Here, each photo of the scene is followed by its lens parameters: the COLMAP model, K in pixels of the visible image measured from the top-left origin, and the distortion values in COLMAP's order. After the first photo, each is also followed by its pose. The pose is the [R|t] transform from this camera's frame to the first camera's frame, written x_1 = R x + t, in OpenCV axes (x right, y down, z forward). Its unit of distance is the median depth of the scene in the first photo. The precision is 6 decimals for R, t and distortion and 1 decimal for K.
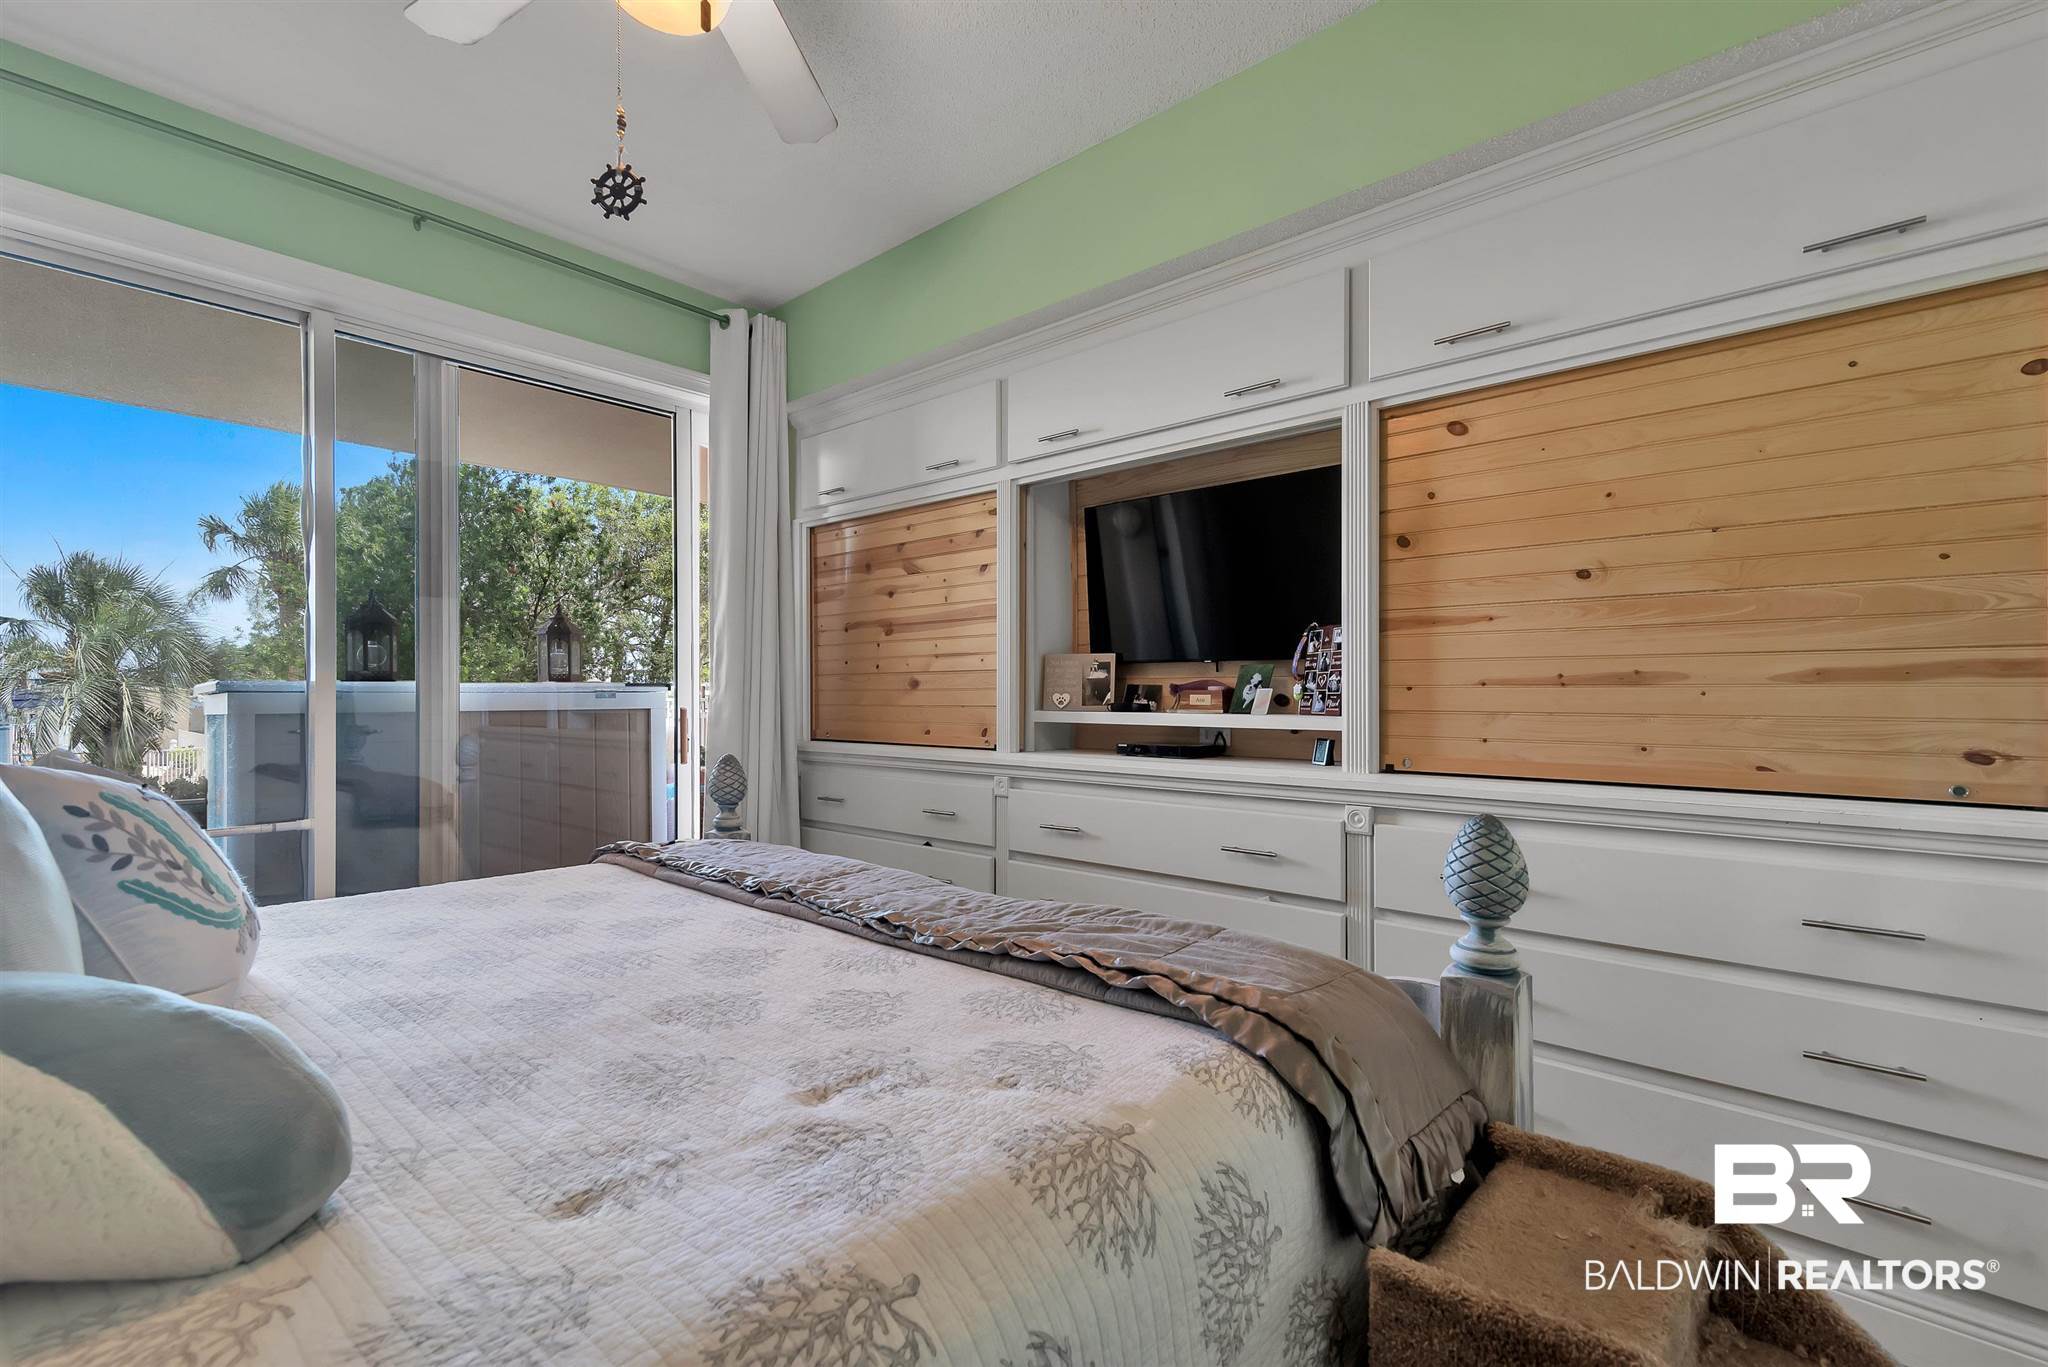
lens RADIAL K [[920.6, 0, 1017.4], [0, 920.6, 692.7], [0, 0, 1]] dist [0.008282, 0.000149]
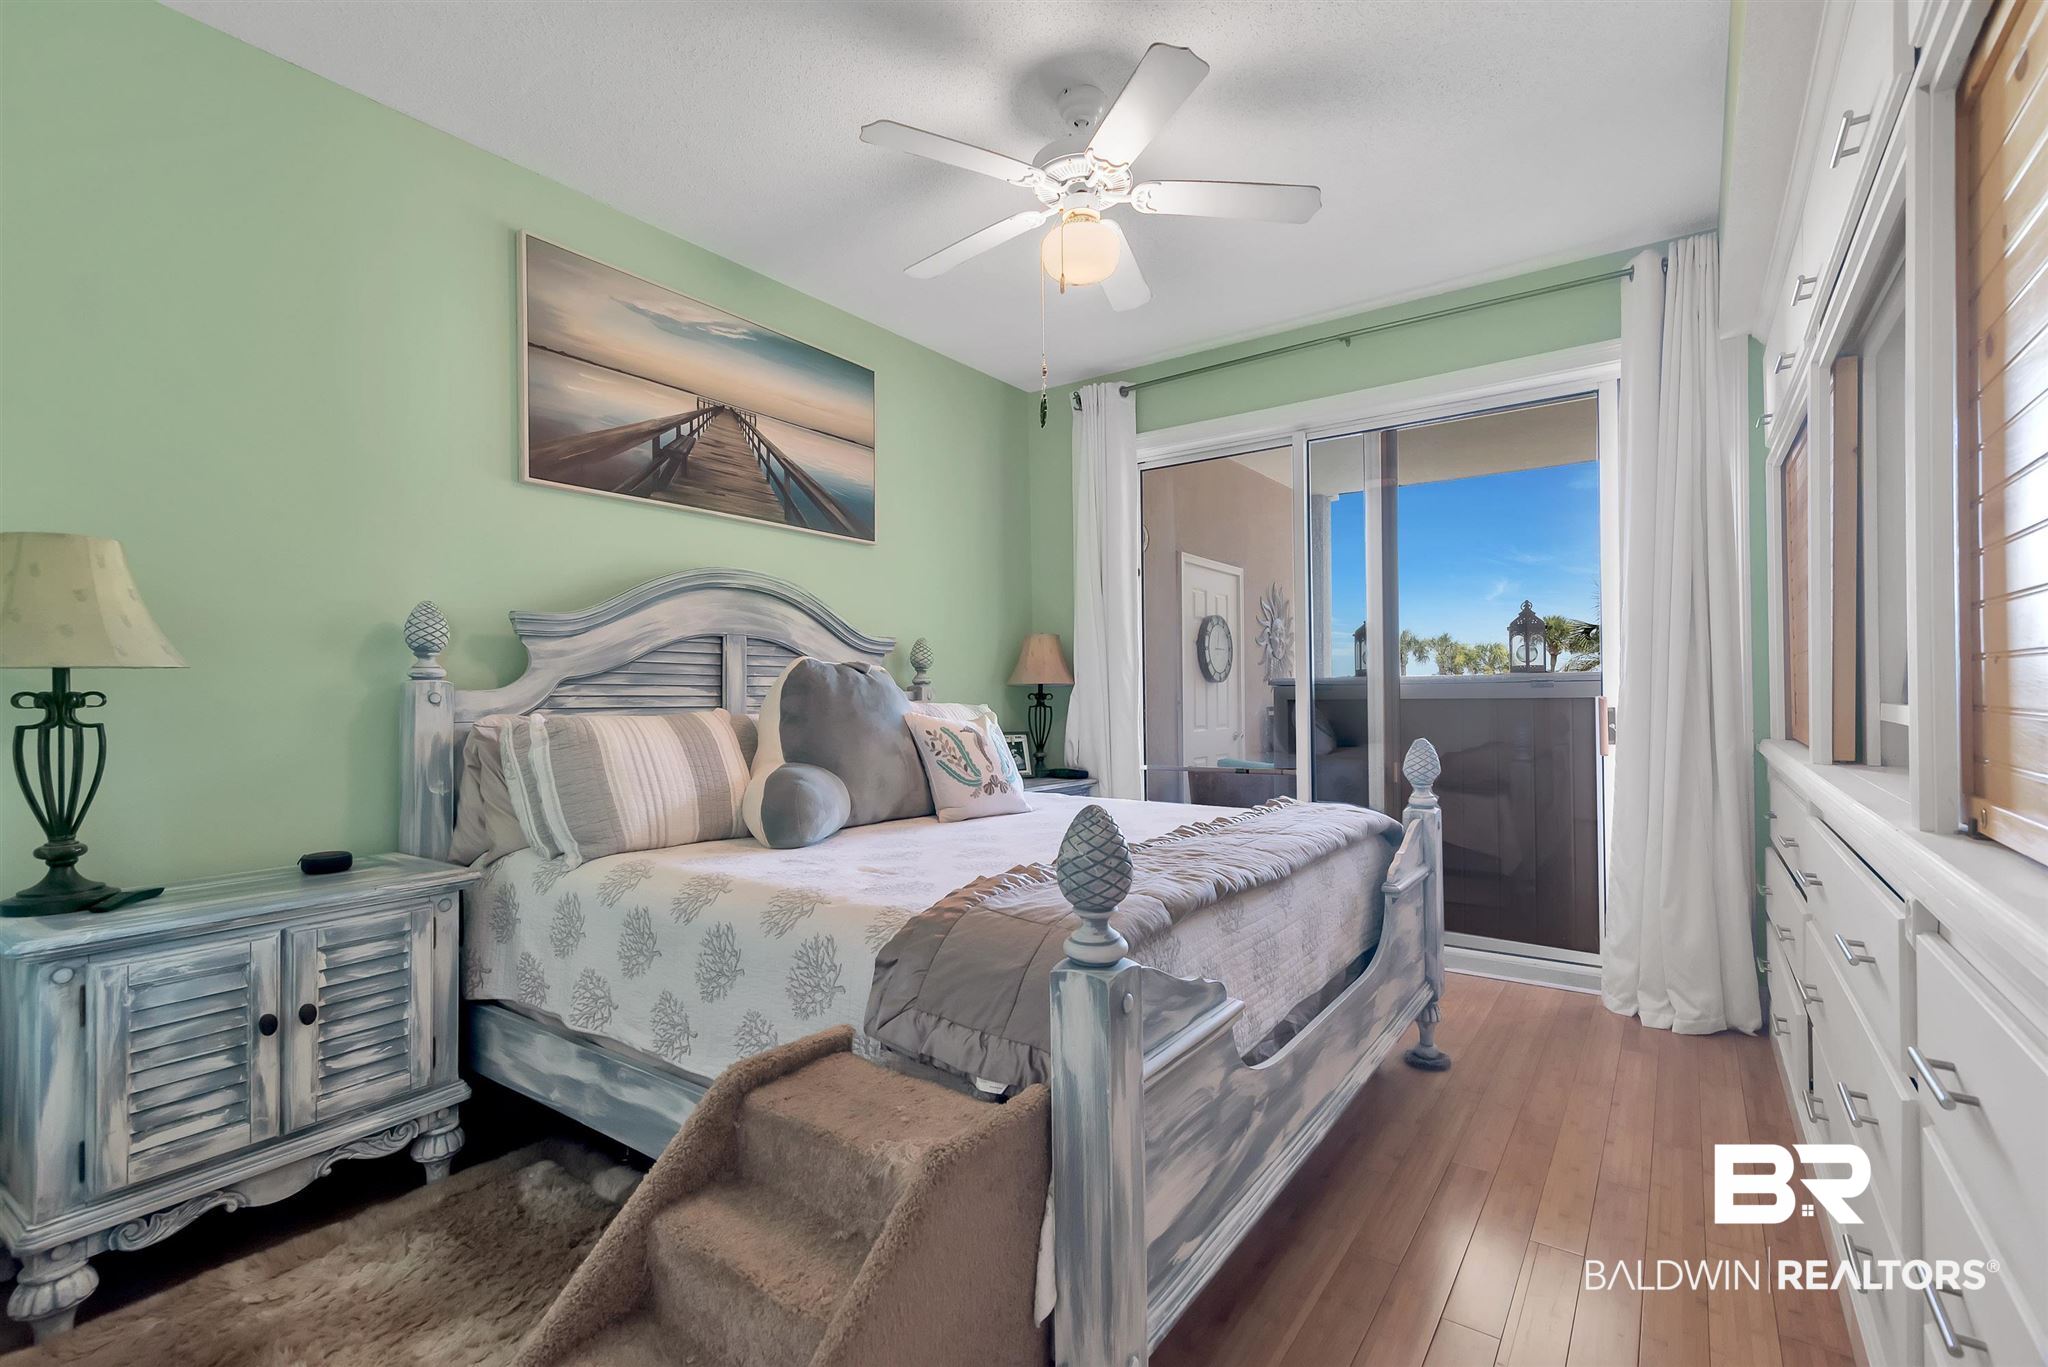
lens RADIAL K [[920.6, 0, 1017.4], [0, 920.6, 692.7], [0, 0, 1]] dist [0.008282, 0.000149]
pose [[0.111668, -0.005978, -0.993728, 0.685465], [0.014904, 0.999880, -0.004340, 0.009774], [0.993634, -0.014326, 0.111744, 0.378343]]
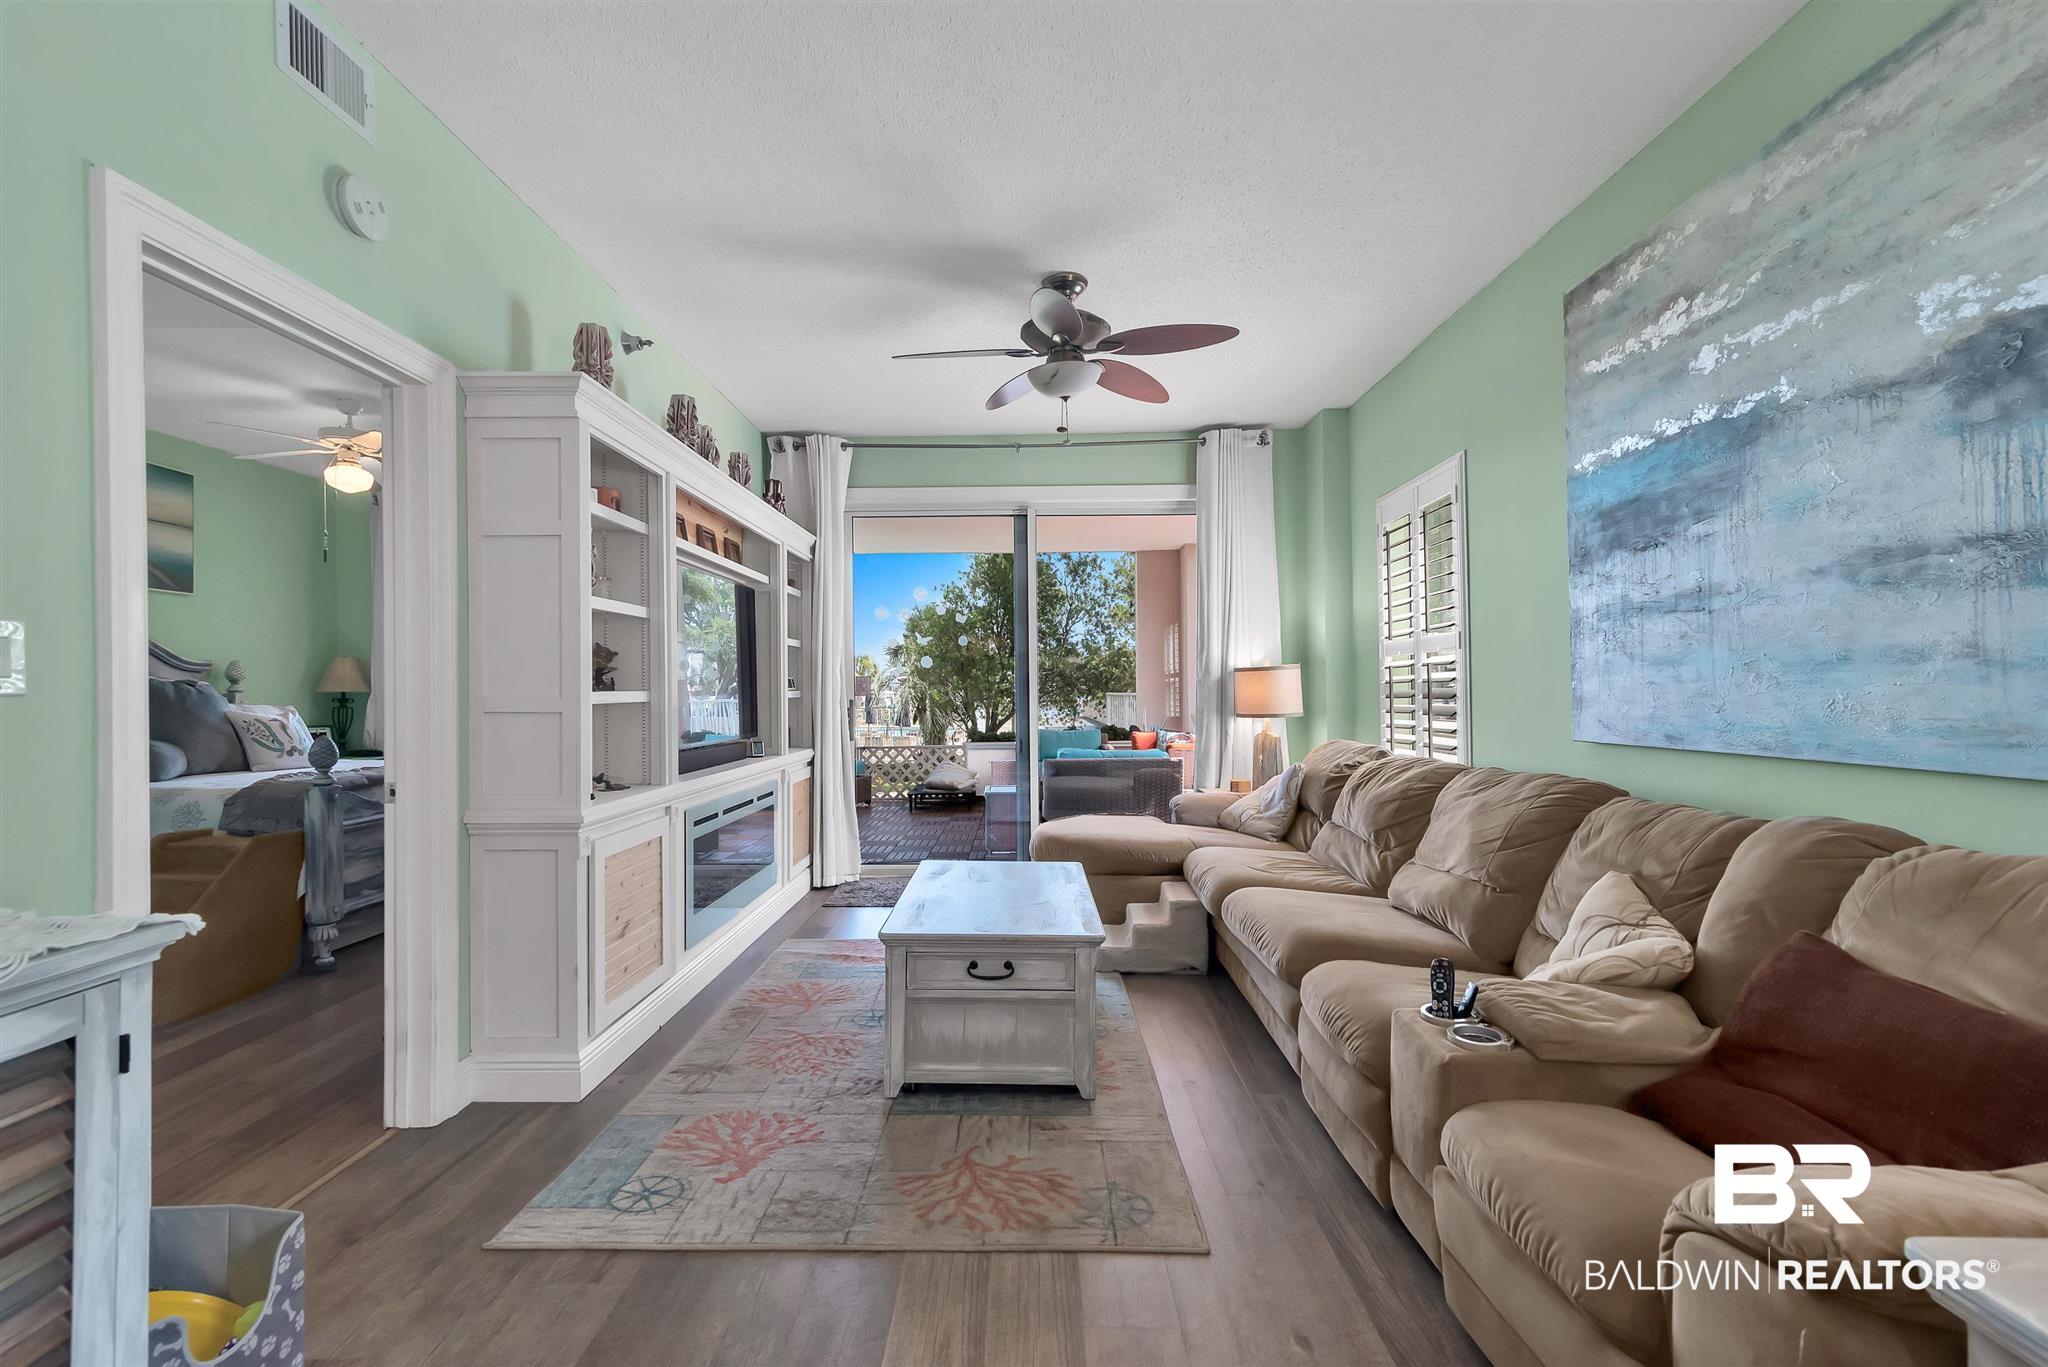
lens RADIAL K [[920.6, 0, 1017.4], [0, 920.6, 692.7], [0, 0, 1]] dist [0.008282, 0.000149]
pose [[0.663902, -0.009272, -0.747762, 1.995241], [0.014606, 0.999893, 0.000569, 0.013997], [0.747677, -0.011300, 0.663967, 0.321795]]
